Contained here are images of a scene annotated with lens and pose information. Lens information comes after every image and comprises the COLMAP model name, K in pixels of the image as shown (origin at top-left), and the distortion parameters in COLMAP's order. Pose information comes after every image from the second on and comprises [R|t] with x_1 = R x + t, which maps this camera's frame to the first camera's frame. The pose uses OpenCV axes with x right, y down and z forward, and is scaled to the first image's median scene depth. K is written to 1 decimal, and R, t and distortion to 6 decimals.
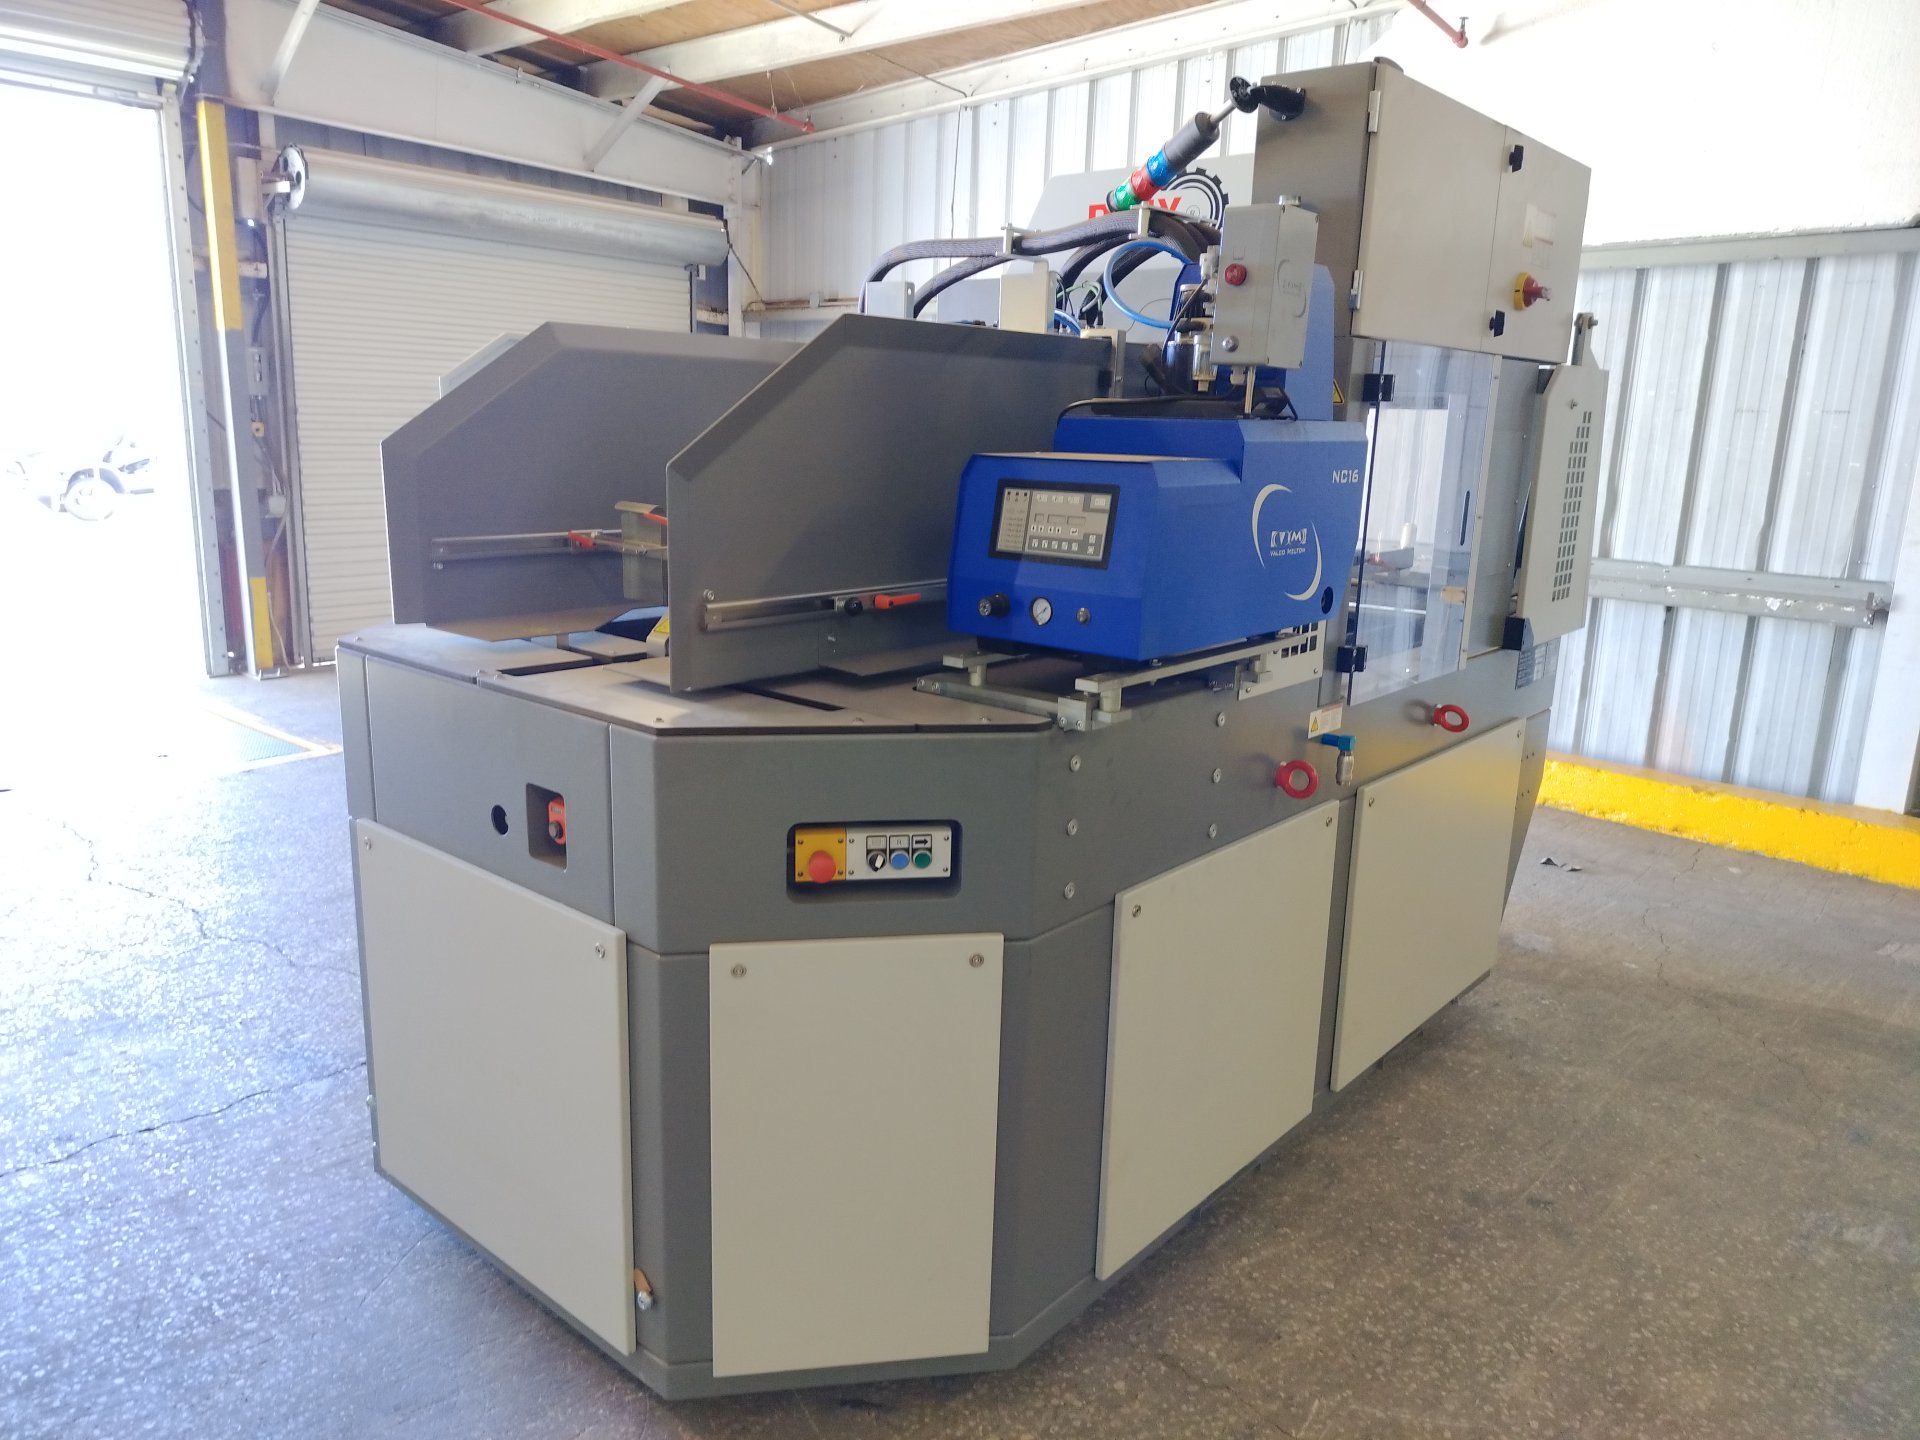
lens RADIAL K [[1366.2, 0, 960.0], [0, 1366.2, 720.0], [0, 0, 1]] dist [0.012266, -0.011509]
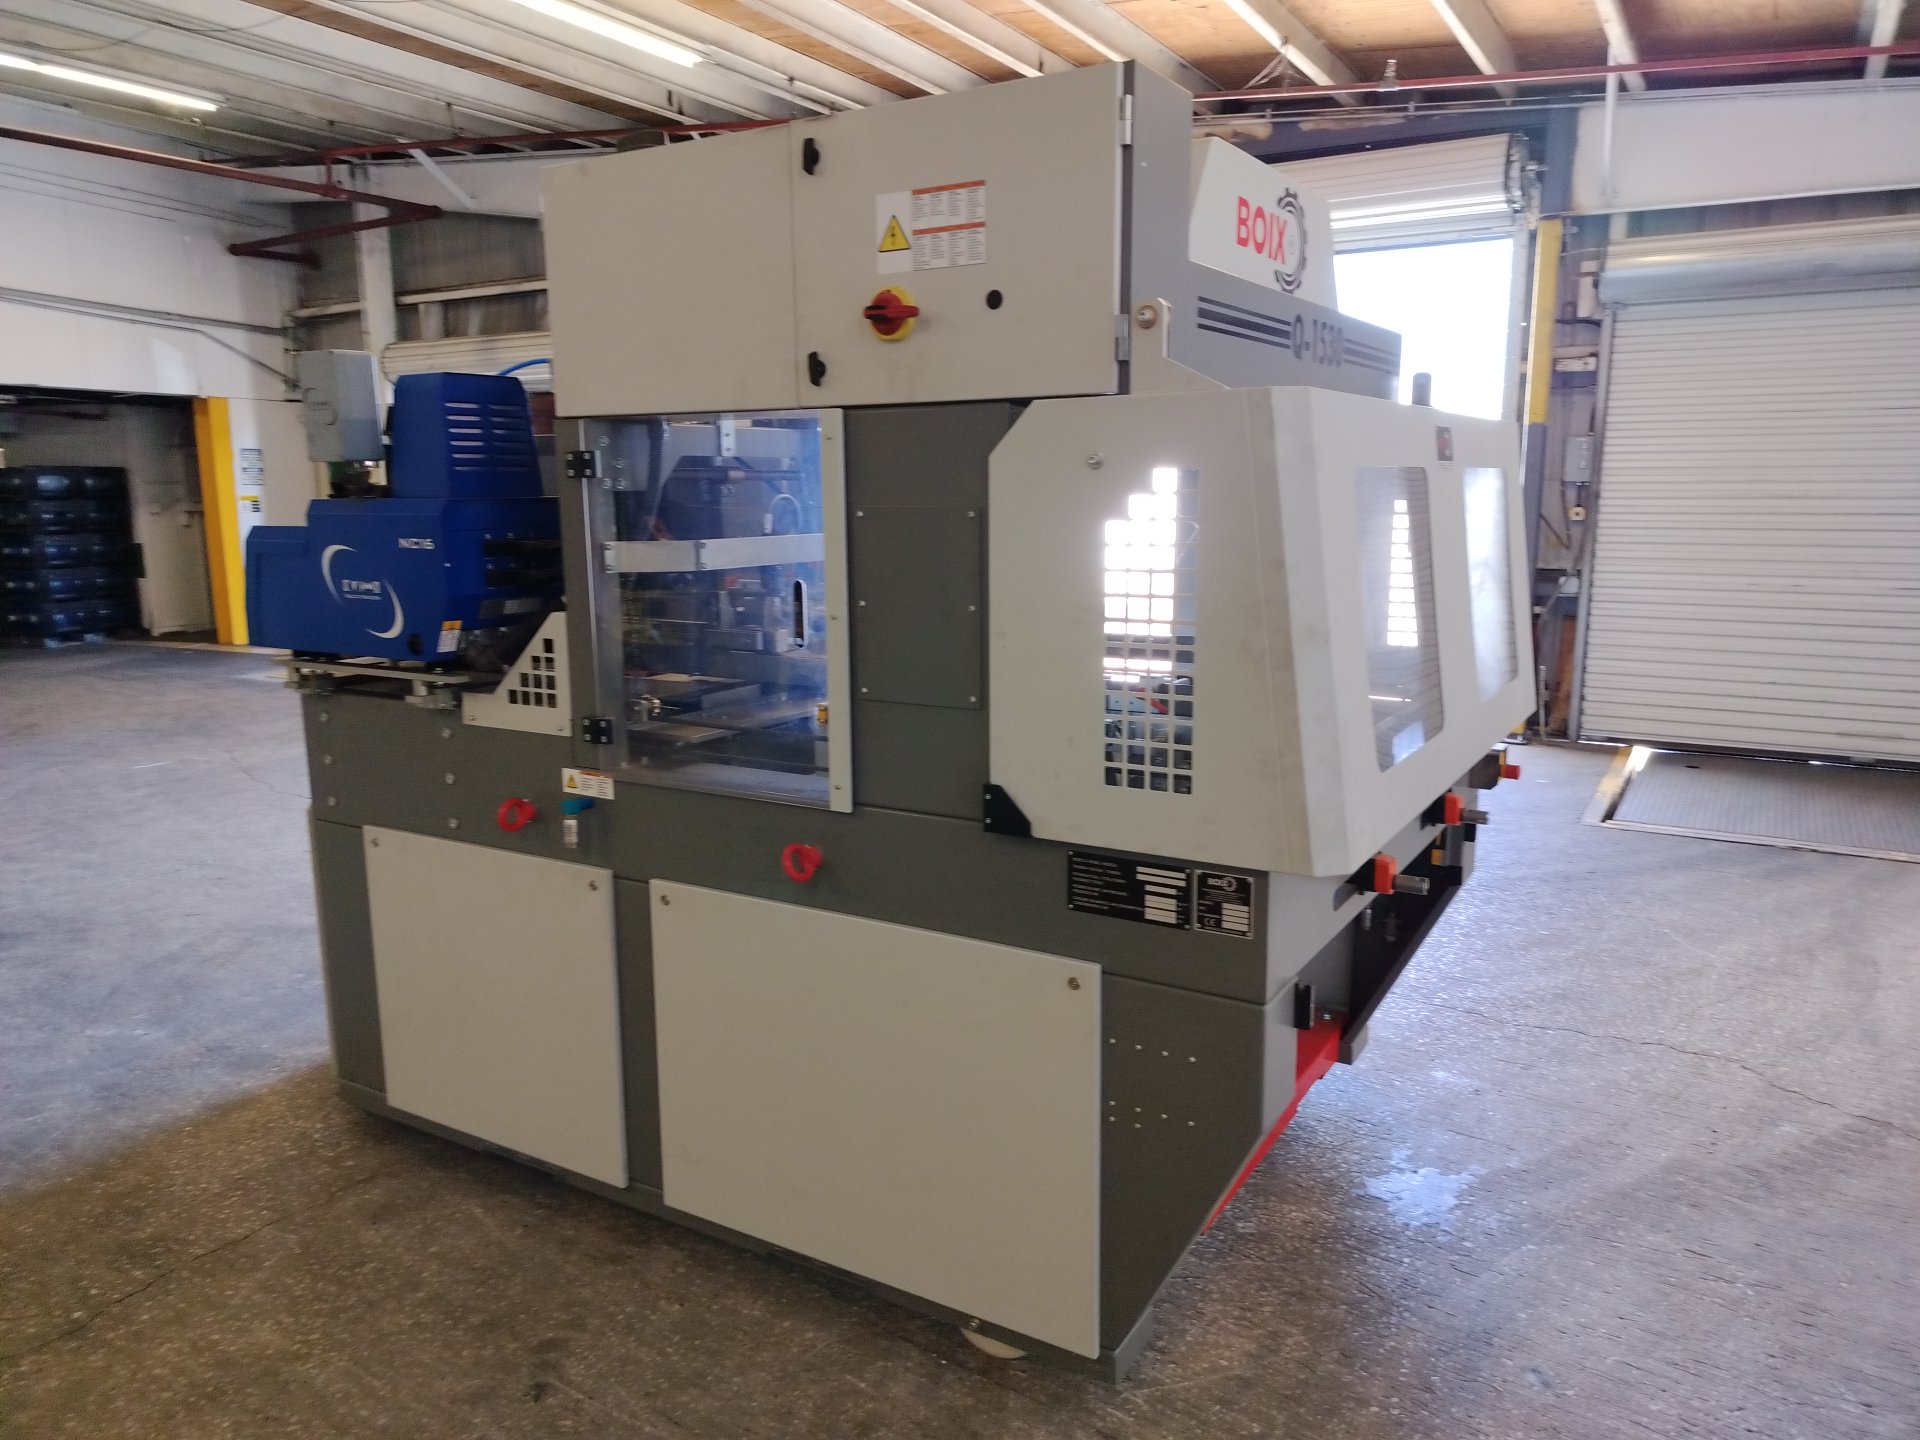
lens RADIAL K [[1366.2, 0, 960.0], [0, 1366.2, 720.0], [0, 0, 1]] dist [0.012266, -0.011509]
pose [[0.148956, 0.145680, -0.978054, 1.238610], [-0.206538, 0.971856, 0.113301, -0.209652], [0.967034, 0.185129, 0.174852, 1.022890]]
